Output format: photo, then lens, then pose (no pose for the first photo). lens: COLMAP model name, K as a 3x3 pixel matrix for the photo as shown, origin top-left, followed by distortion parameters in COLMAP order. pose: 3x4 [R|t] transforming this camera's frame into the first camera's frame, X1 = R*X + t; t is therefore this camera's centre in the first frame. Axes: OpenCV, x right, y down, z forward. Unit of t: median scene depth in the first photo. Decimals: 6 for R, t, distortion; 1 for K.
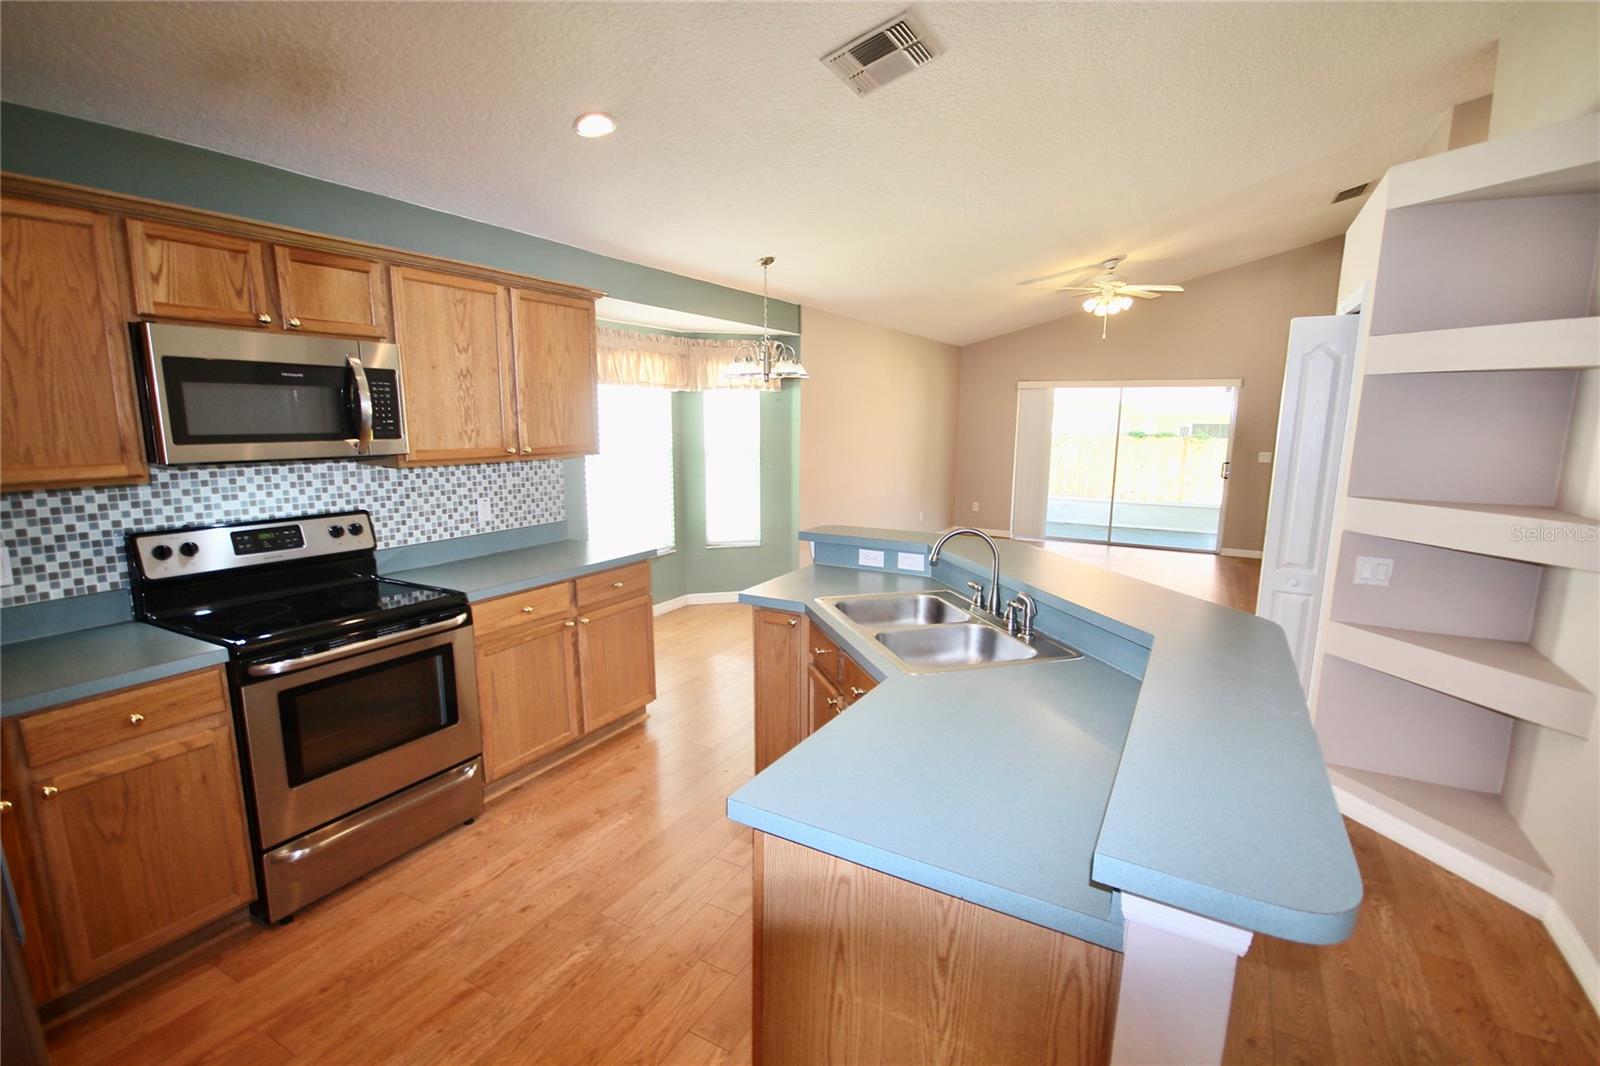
lens RADIAL K [[738.4, 0, 802.2], [0, 738.4, 539.2], [0, 0, 1]] dist [0.013835, -0.012490]
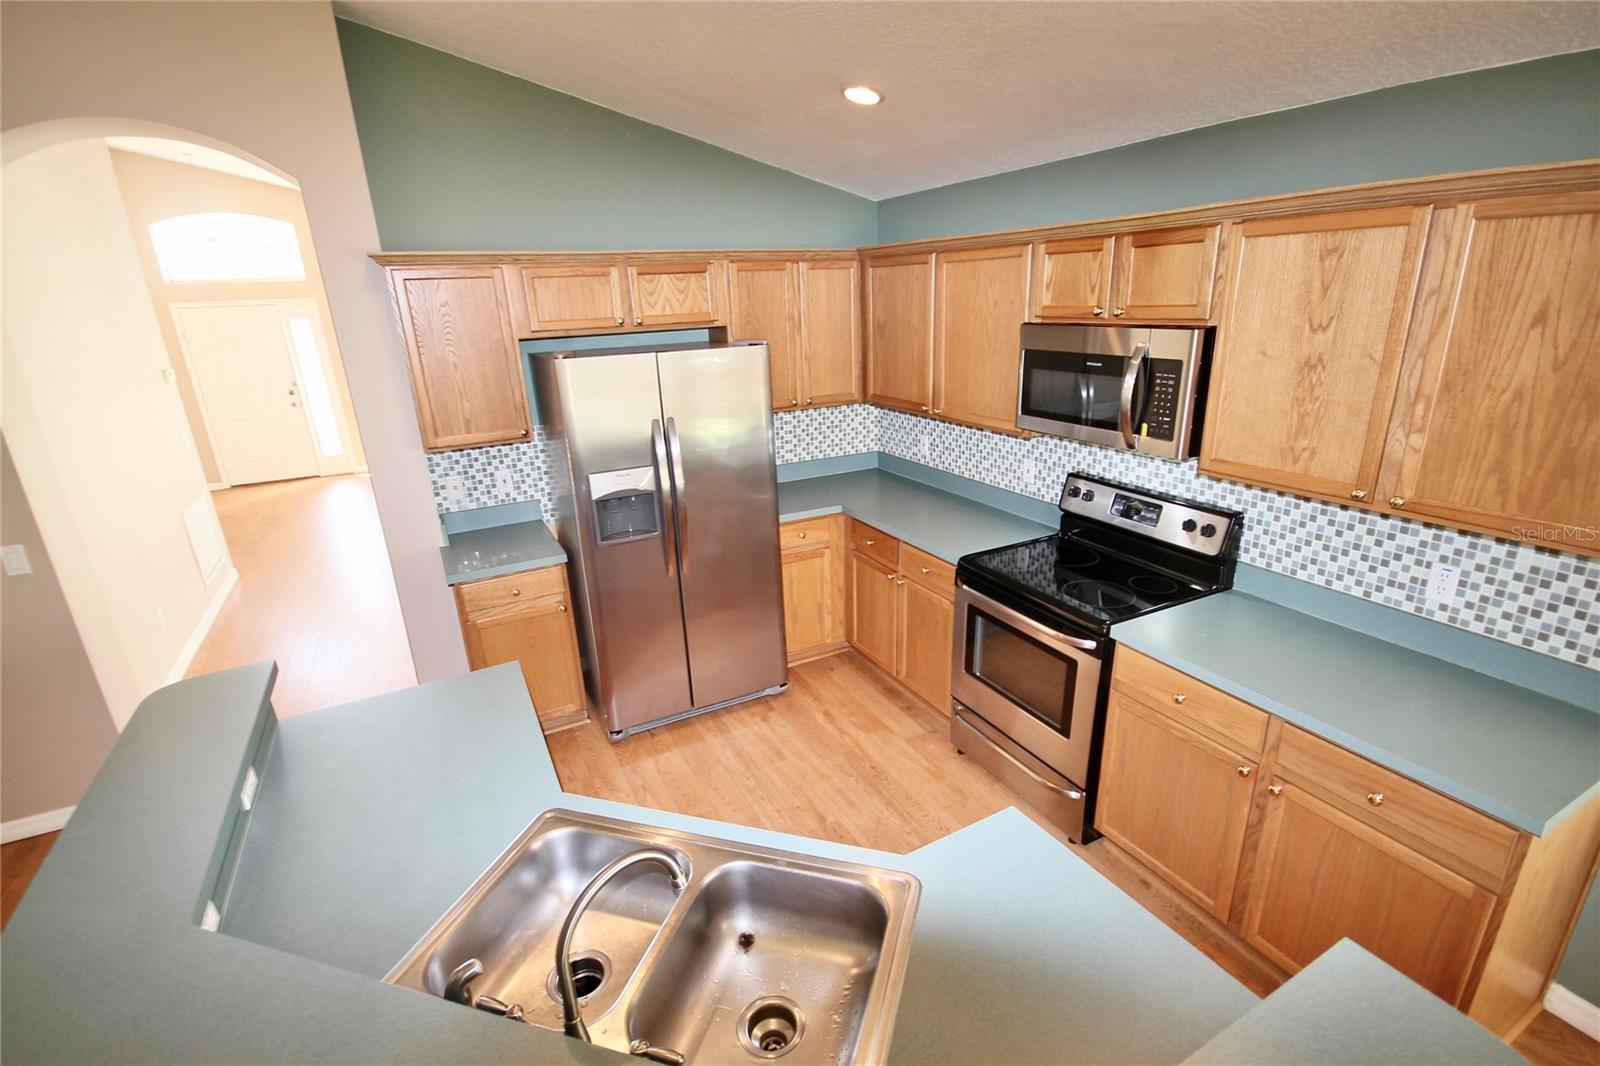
lens RADIAL K [[738.4, 0, 804.3], [0, 738.4, 543.9], [0, 0, 1]] dist [0.013835, -0.012490]
pose [[-0.547602, 0.282491, -0.787611, 0.351611], [-0.107694, 0.909663, 0.401143, -0.285097], [0.829780, 0.304488, -0.467710, 0.951161]]
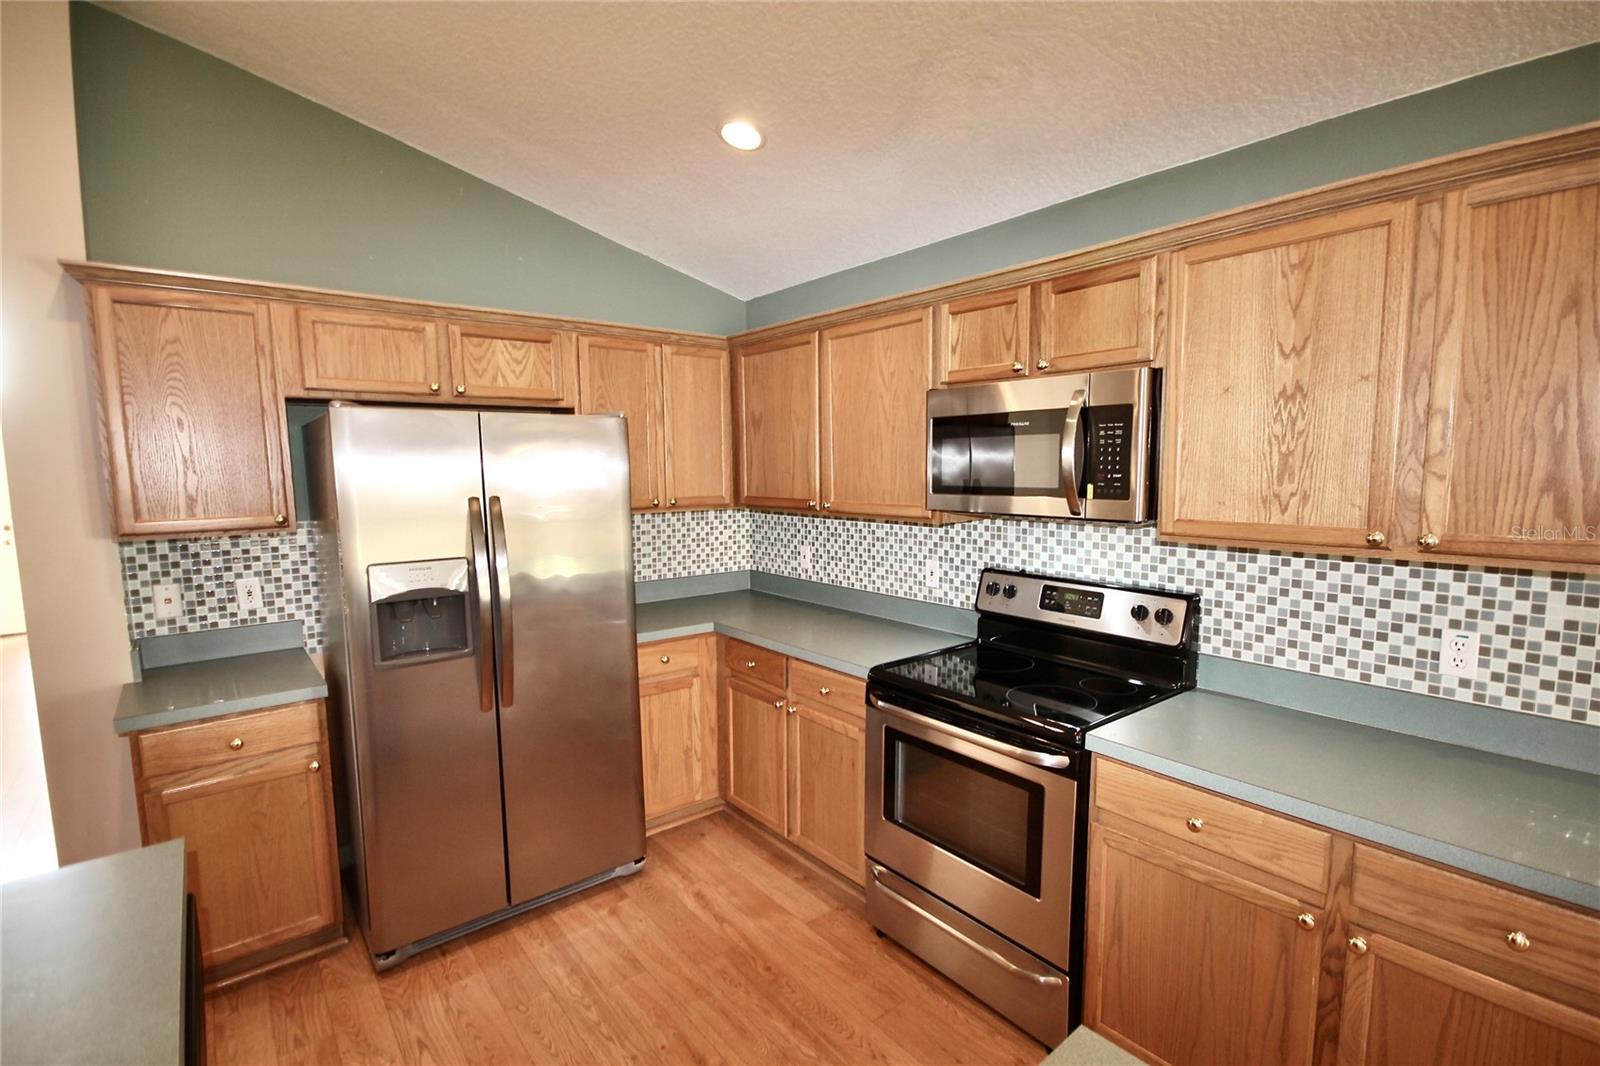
lens RADIAL K [[738.4, 0, 805.9], [0, 738.4, 546.9], [0, 0, 1]] dist [0.013835, -0.012490]
pose [[-0.369400, 0.101085, -0.923756, 0.208055], [-0.148529, 0.974864, 0.166073, -0.143748], [0.917324, 0.198552, -0.345101, 0.852185]]
